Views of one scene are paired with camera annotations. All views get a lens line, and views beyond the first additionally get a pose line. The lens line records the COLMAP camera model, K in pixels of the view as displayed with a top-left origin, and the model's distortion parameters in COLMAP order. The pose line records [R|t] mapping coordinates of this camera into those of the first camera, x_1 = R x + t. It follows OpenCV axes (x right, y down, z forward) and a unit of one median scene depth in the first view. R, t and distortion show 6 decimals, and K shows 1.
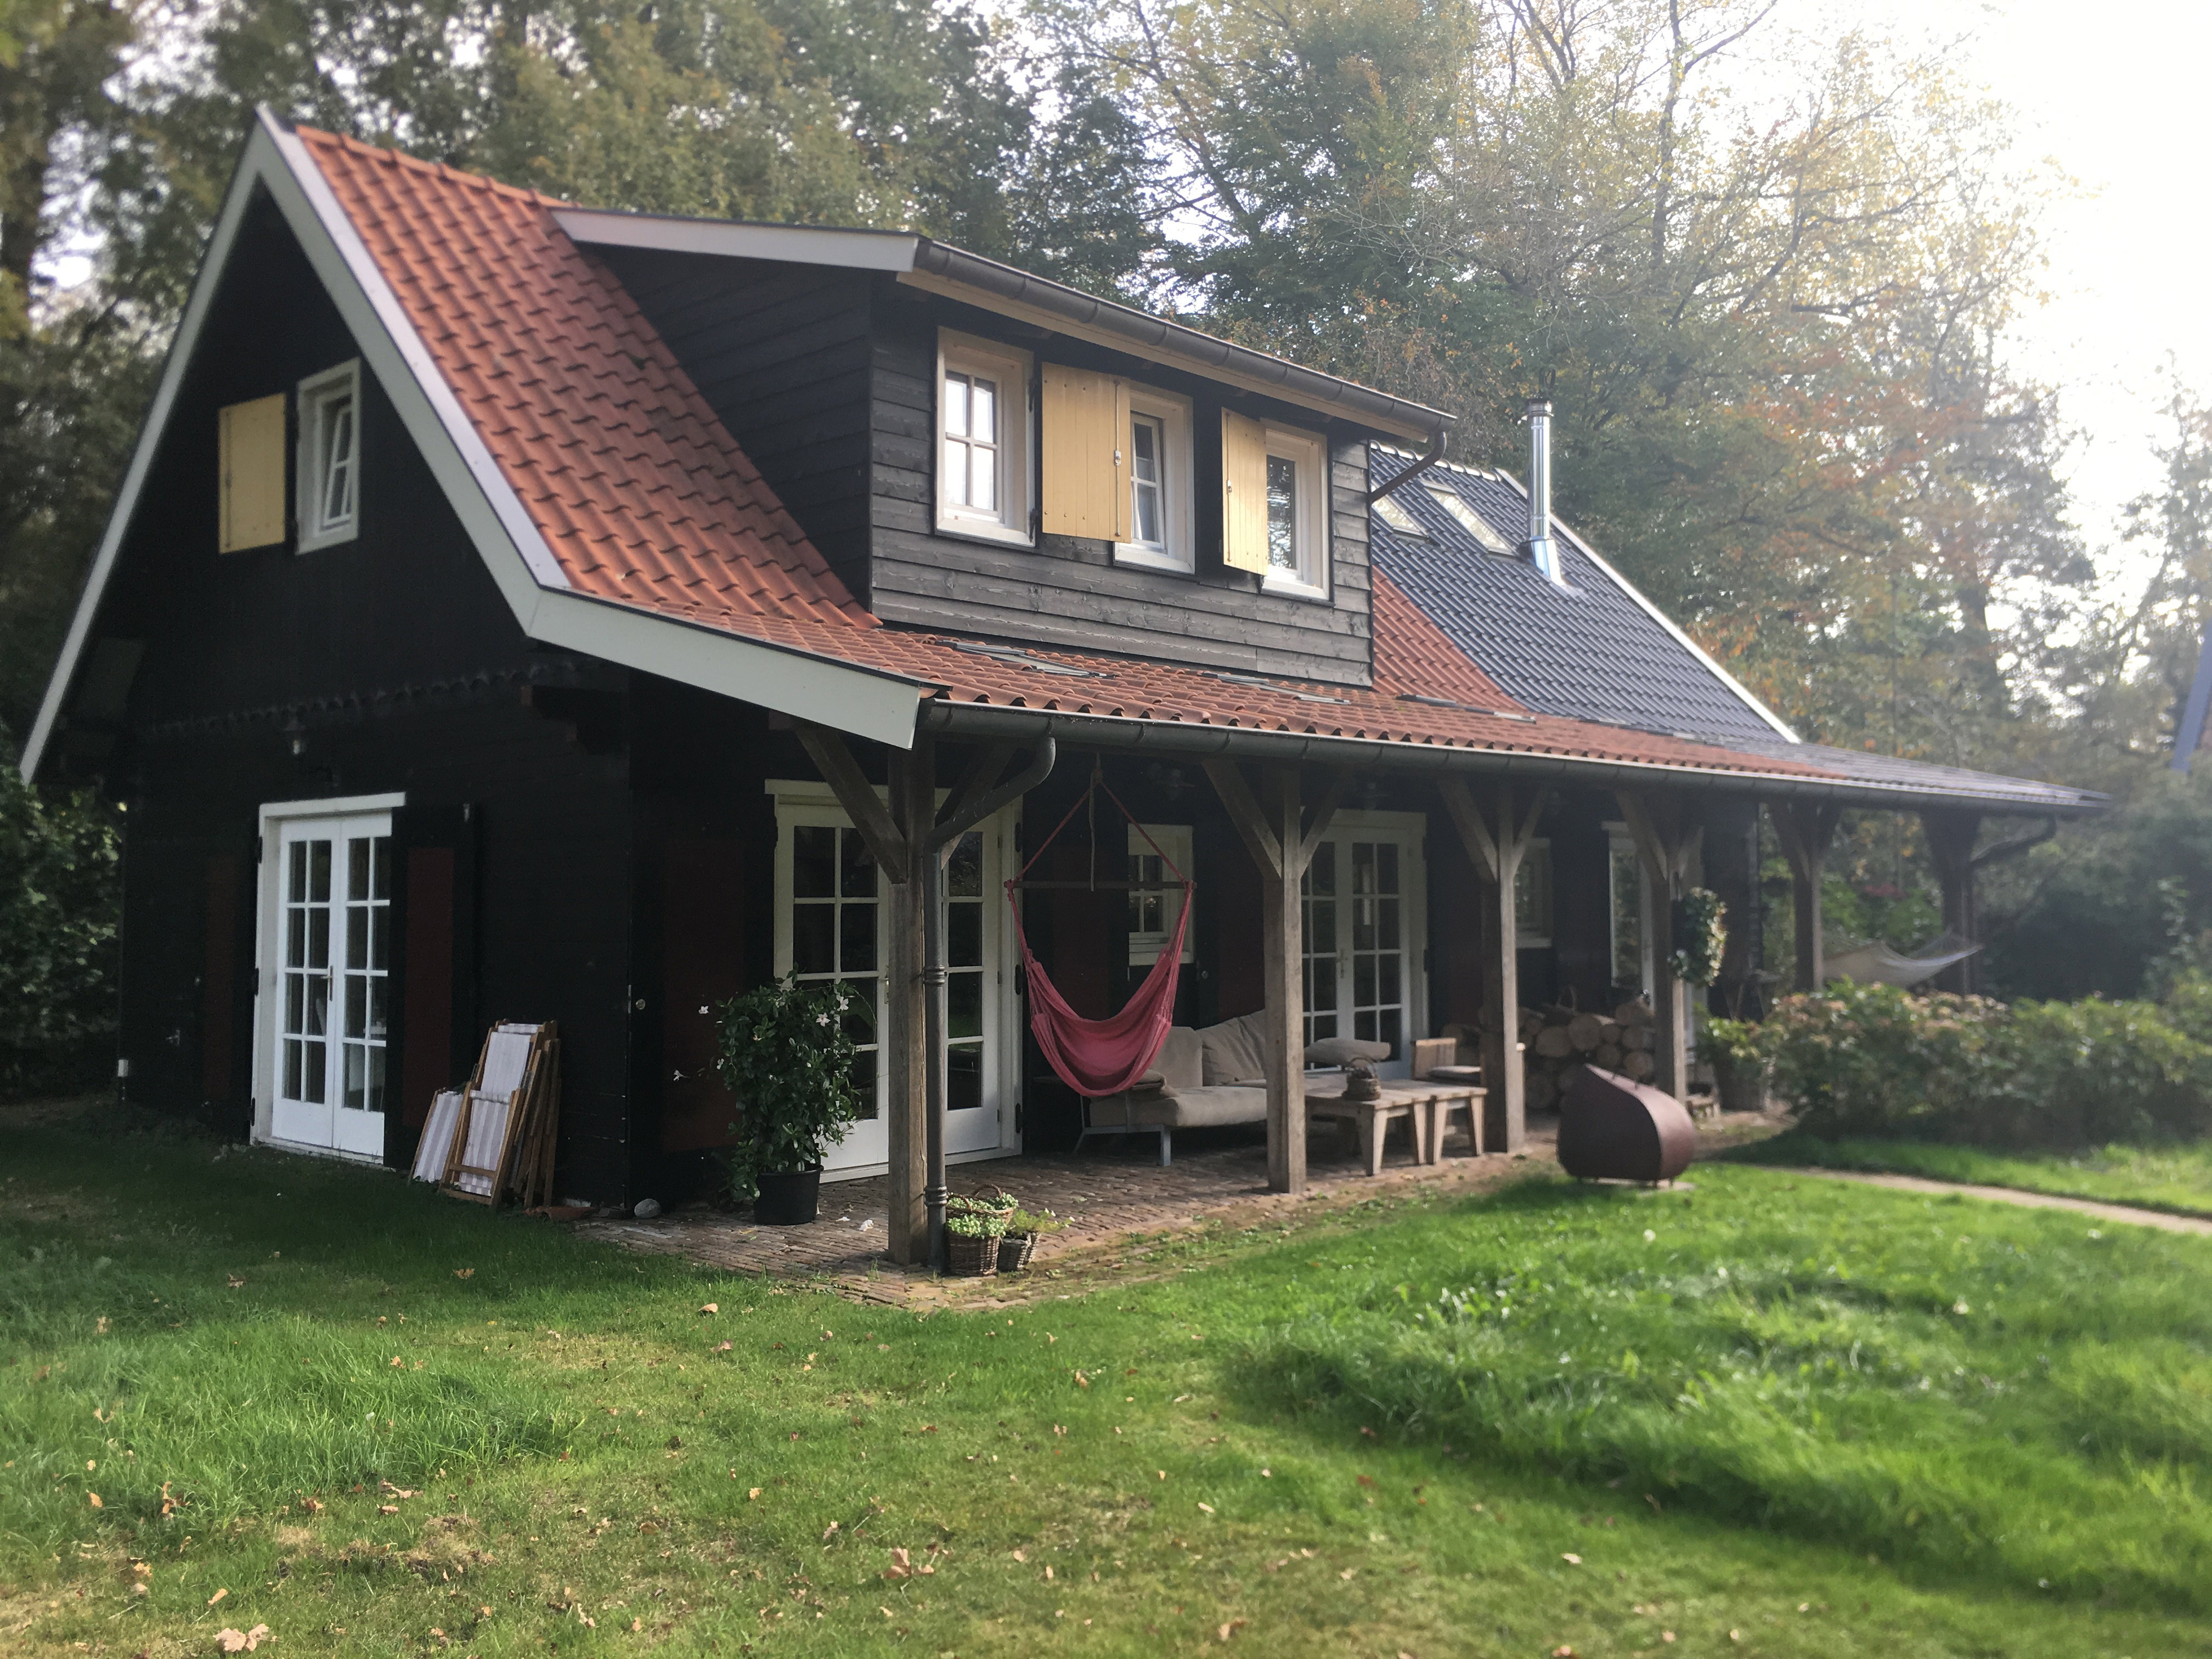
lens RADIAL K [[1870.8, 0, 1106.0], [0, 1870.8, 829.5], [0, 0, 1]] dist [-0.002153, -0.001414]
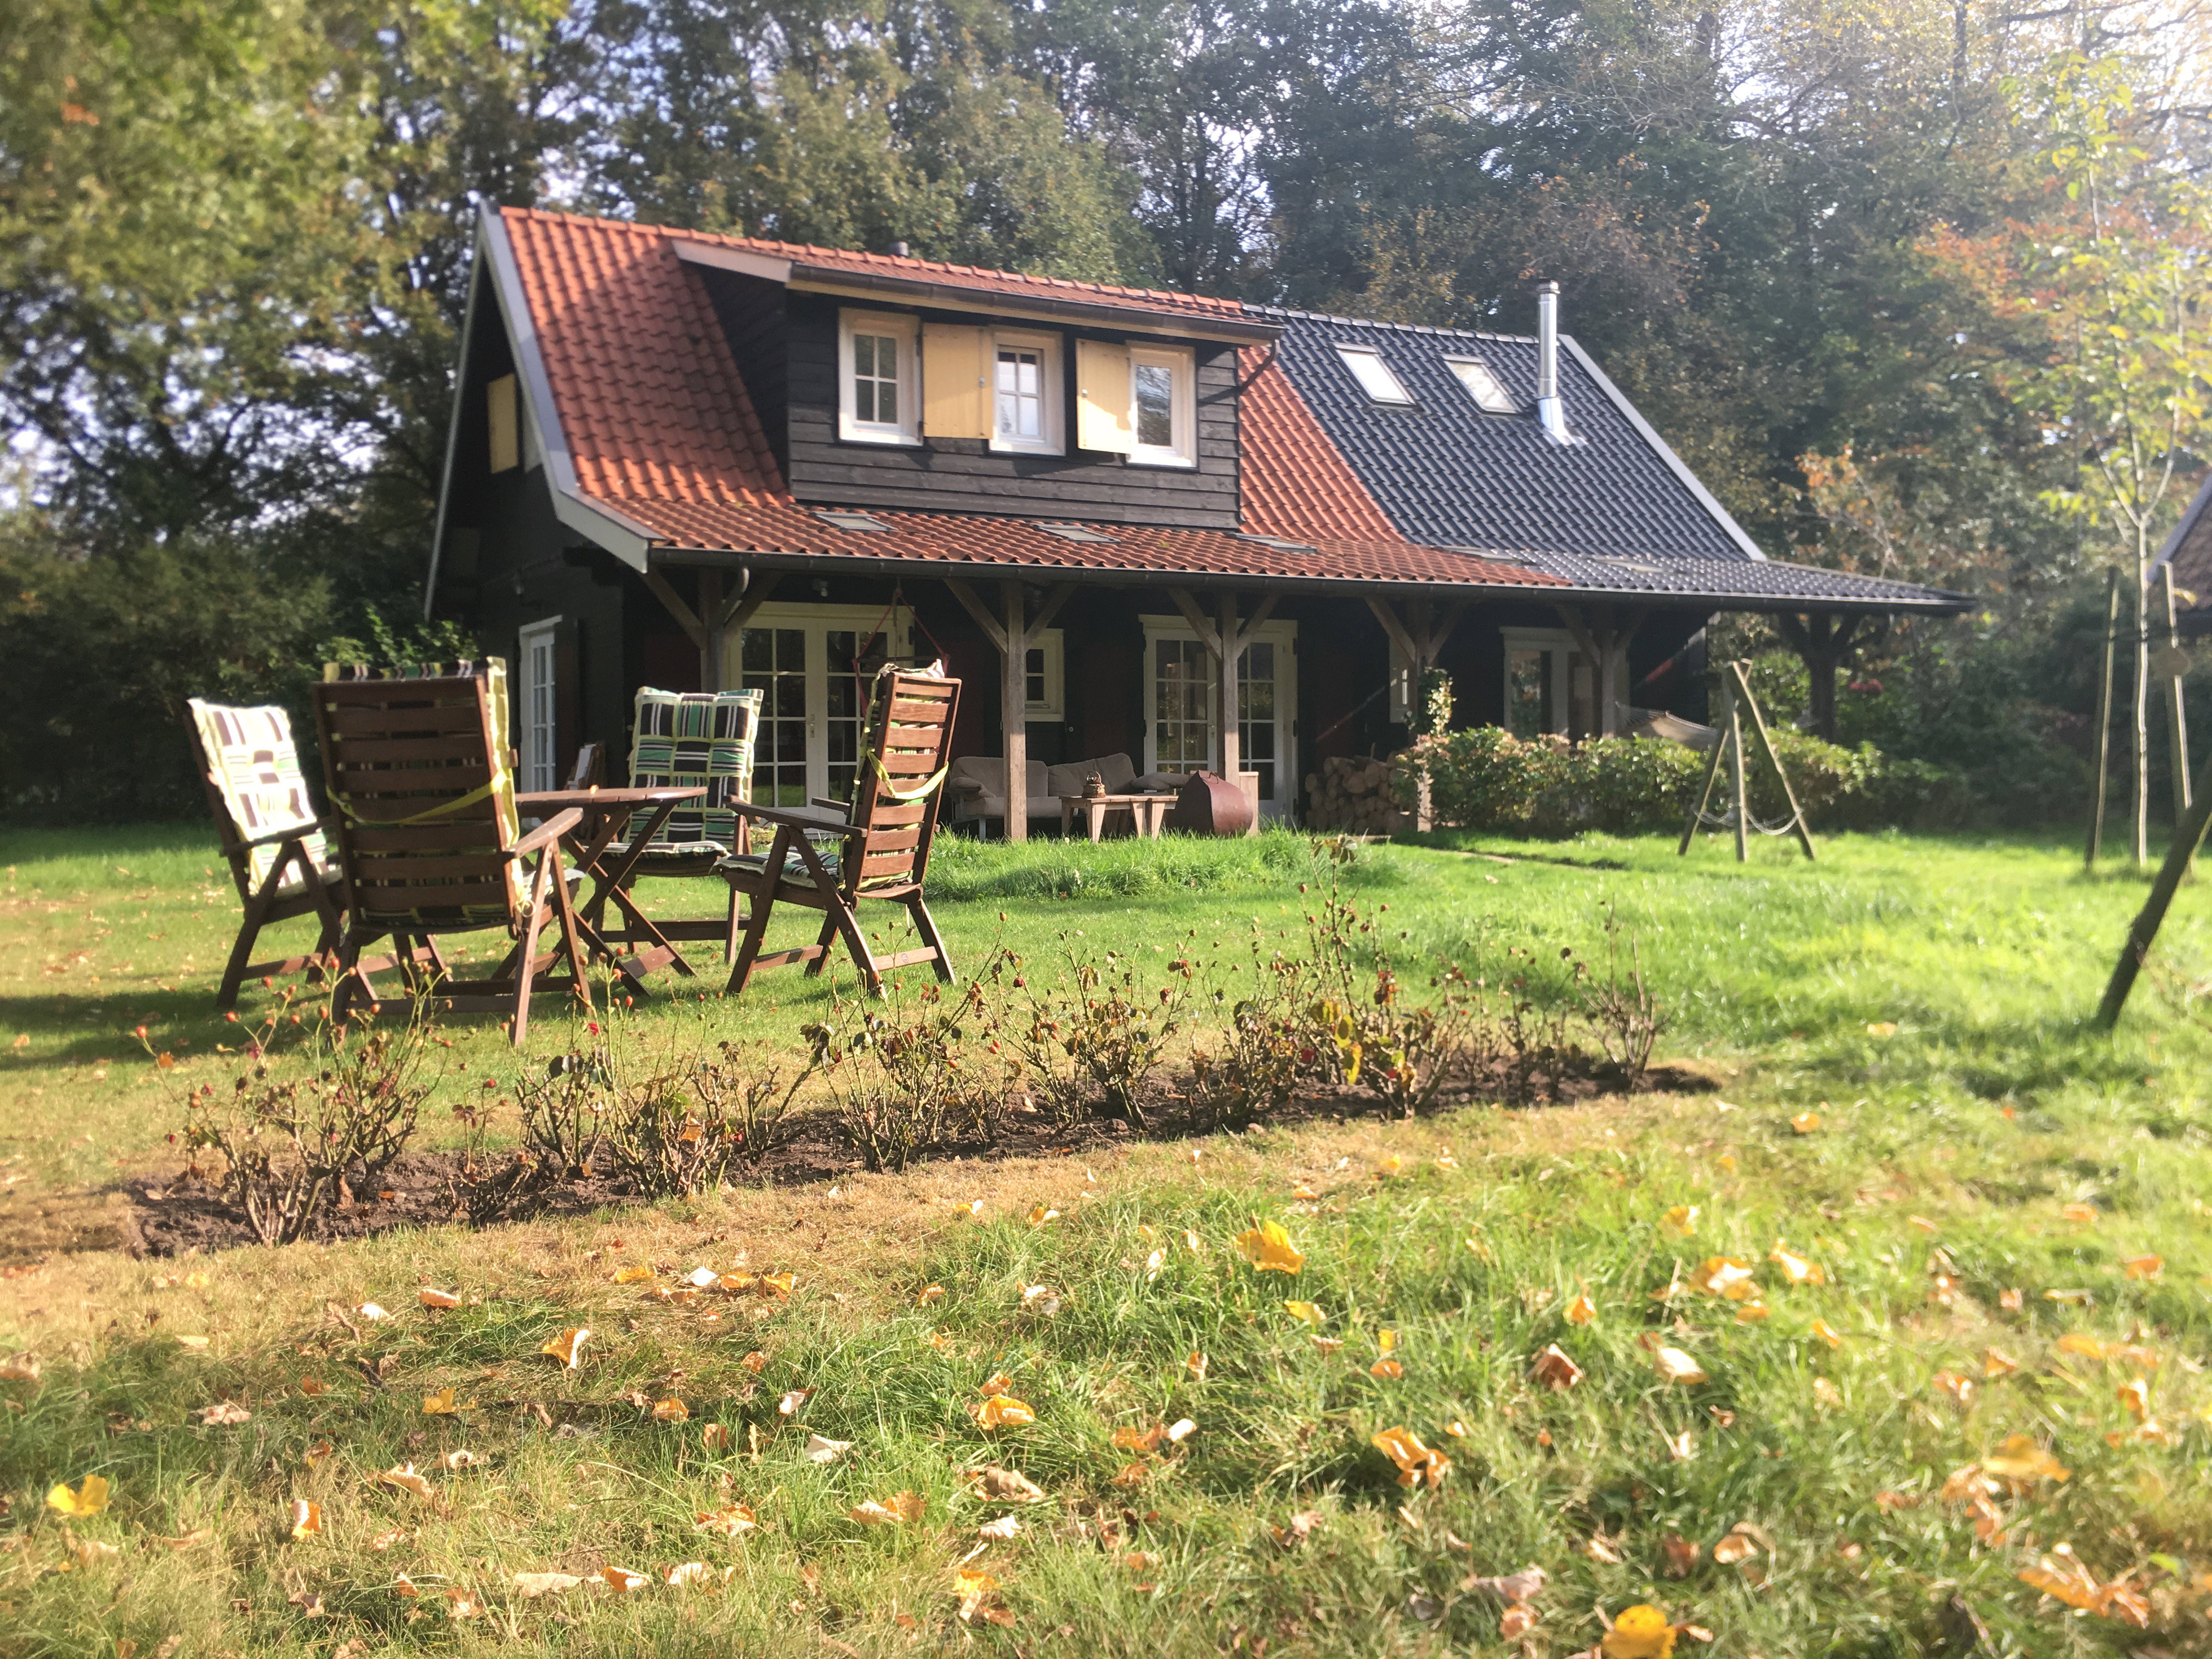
lens RADIAL K [[1870.8, 0, 1106.0], [0, 1870.8, 829.5], [0, 0, 1]] dist [-0.002153, -0.001414]
pose [[0.953673, 0.009521, -0.300694, 0.517826], [0.013209, 0.997210, 0.073468, 0.047653], [0.300555, -0.074036, 0.950887, -0.400120]]
